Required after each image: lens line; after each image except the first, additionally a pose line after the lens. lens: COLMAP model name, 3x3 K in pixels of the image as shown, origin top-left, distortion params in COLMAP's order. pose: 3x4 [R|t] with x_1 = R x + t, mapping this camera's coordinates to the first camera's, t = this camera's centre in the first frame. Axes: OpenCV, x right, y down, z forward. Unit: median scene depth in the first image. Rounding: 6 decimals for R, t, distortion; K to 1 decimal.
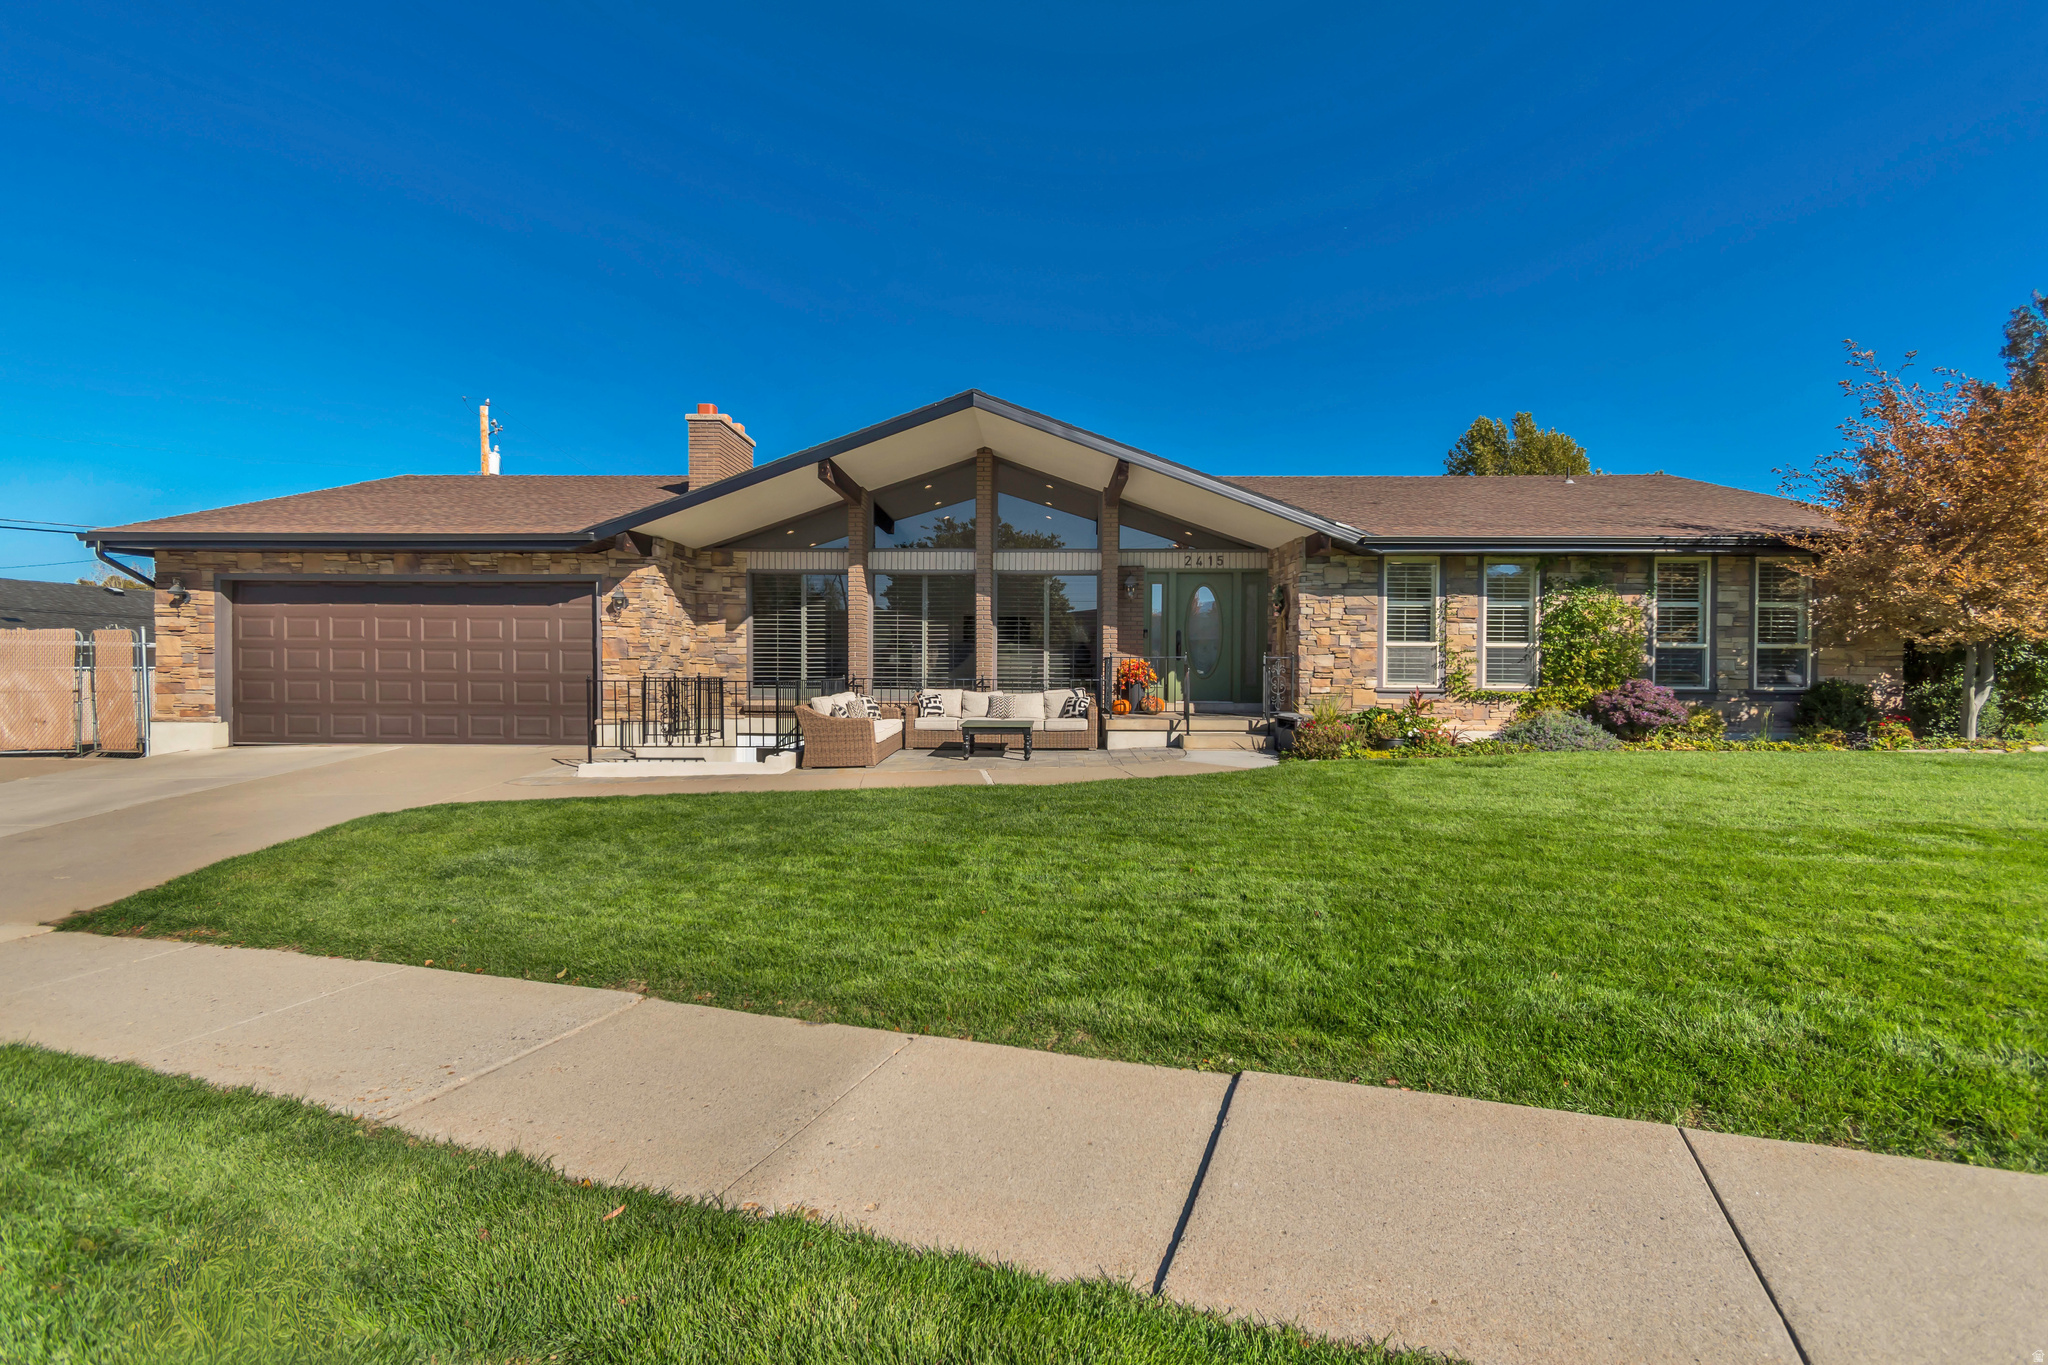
lens RADIAL K [[919.3, 0, 1024.0], [0, 919.3, 682.5], [0, 0, 1]] dist [0.001012, 0.000033]
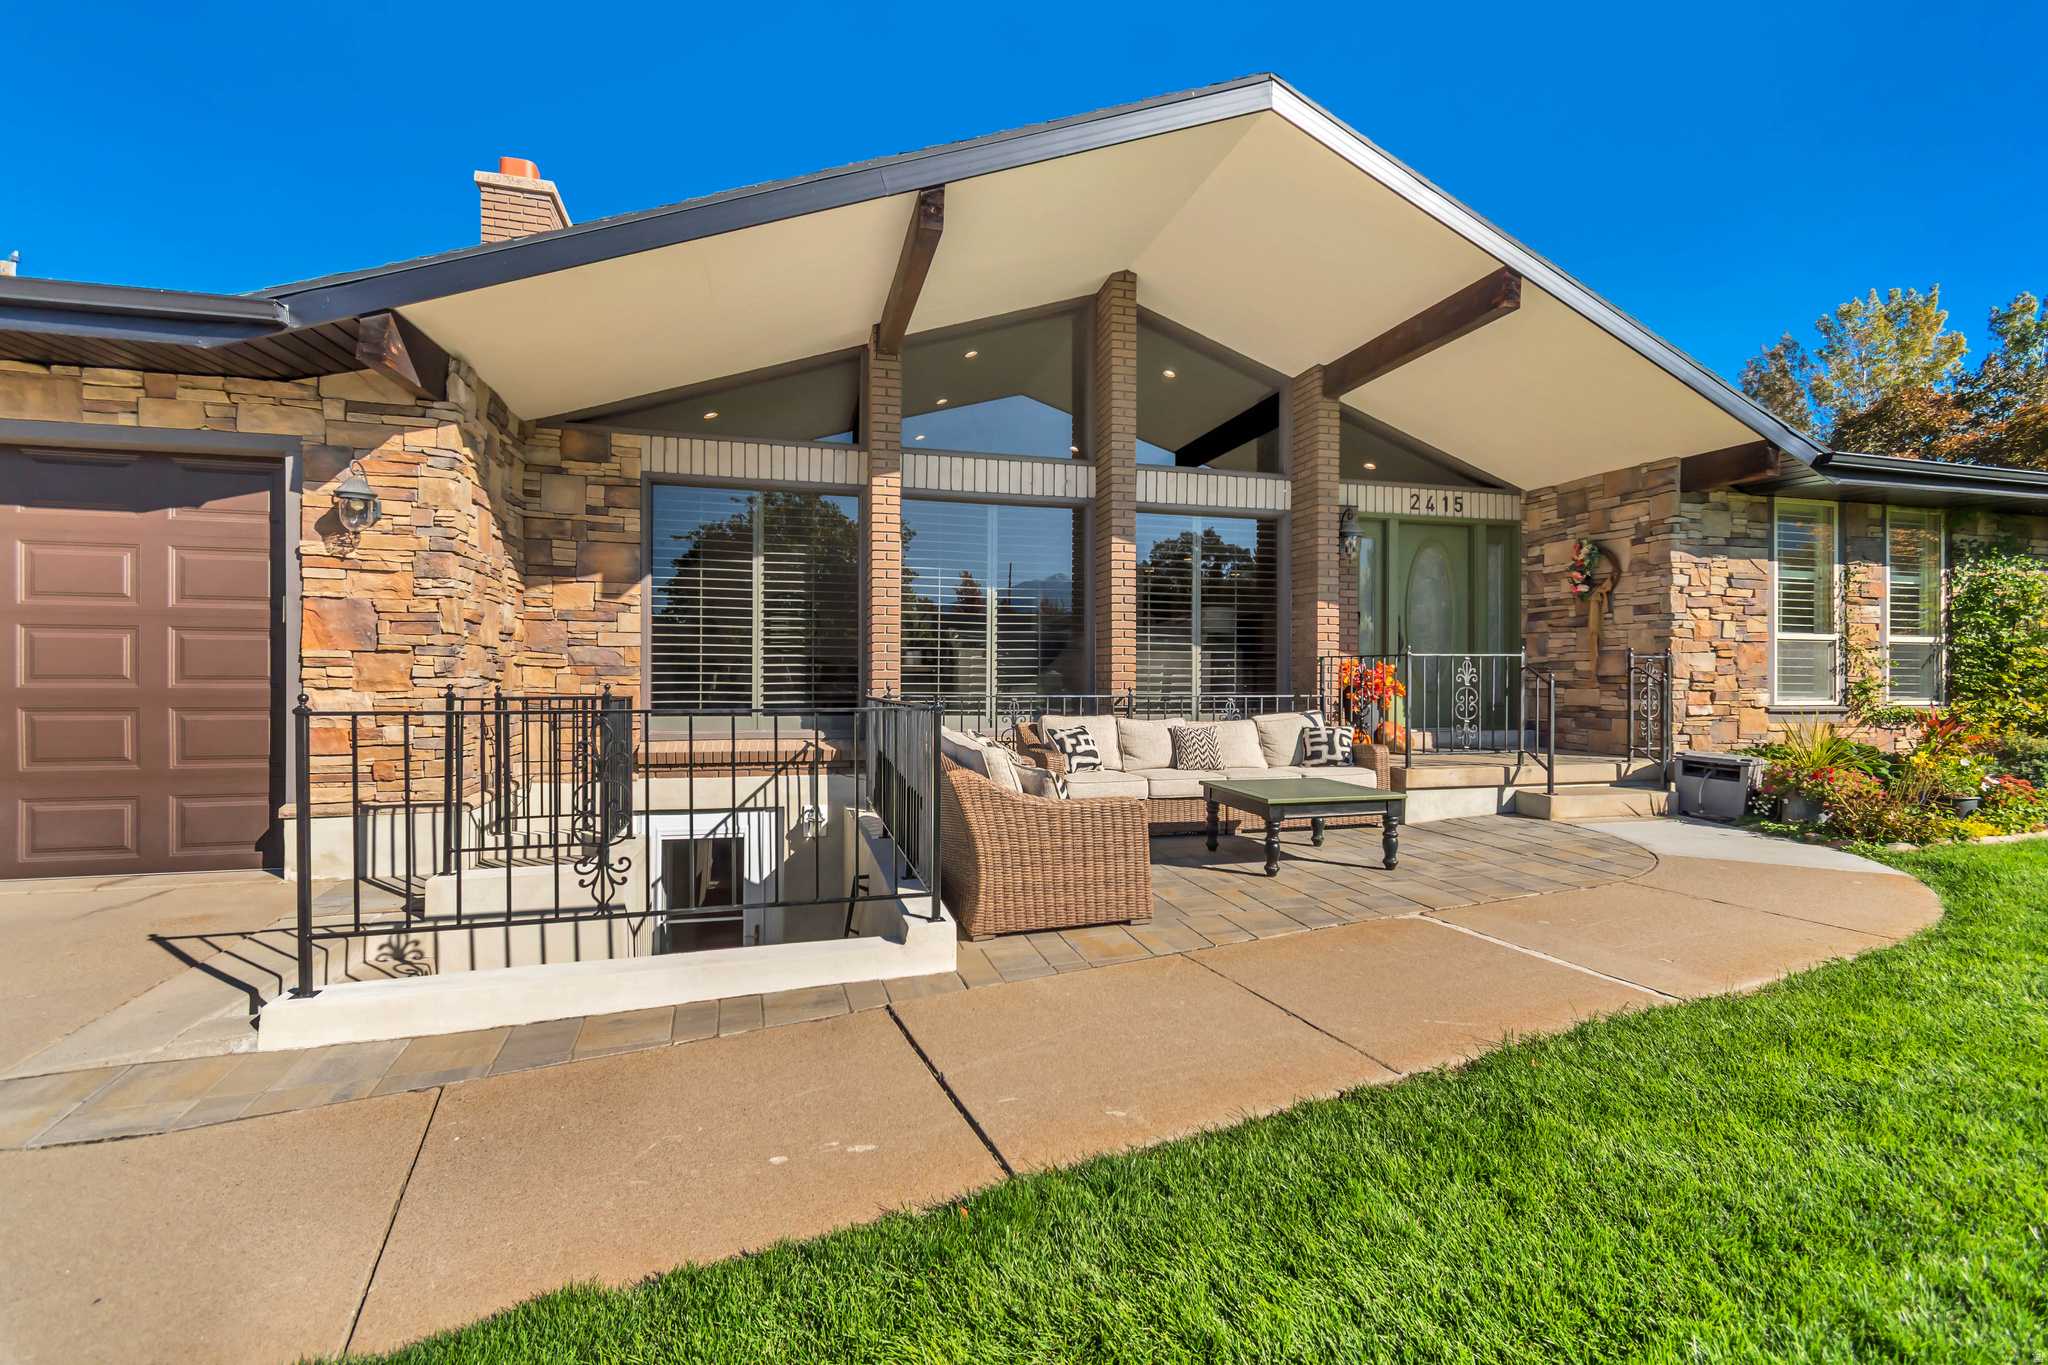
lens RADIAL K [[919.3, 0, 1024.0], [0, 919.3, 682.5], [0, 0, 1]] dist [0.001012, 0.000033]
pose [[0.957045, -0.002102, 0.289933, -0.277519], [0.006936, 0.999854, -0.015646, -0.003696], [-0.289858, 0.016985, 0.956919, 0.534614]]
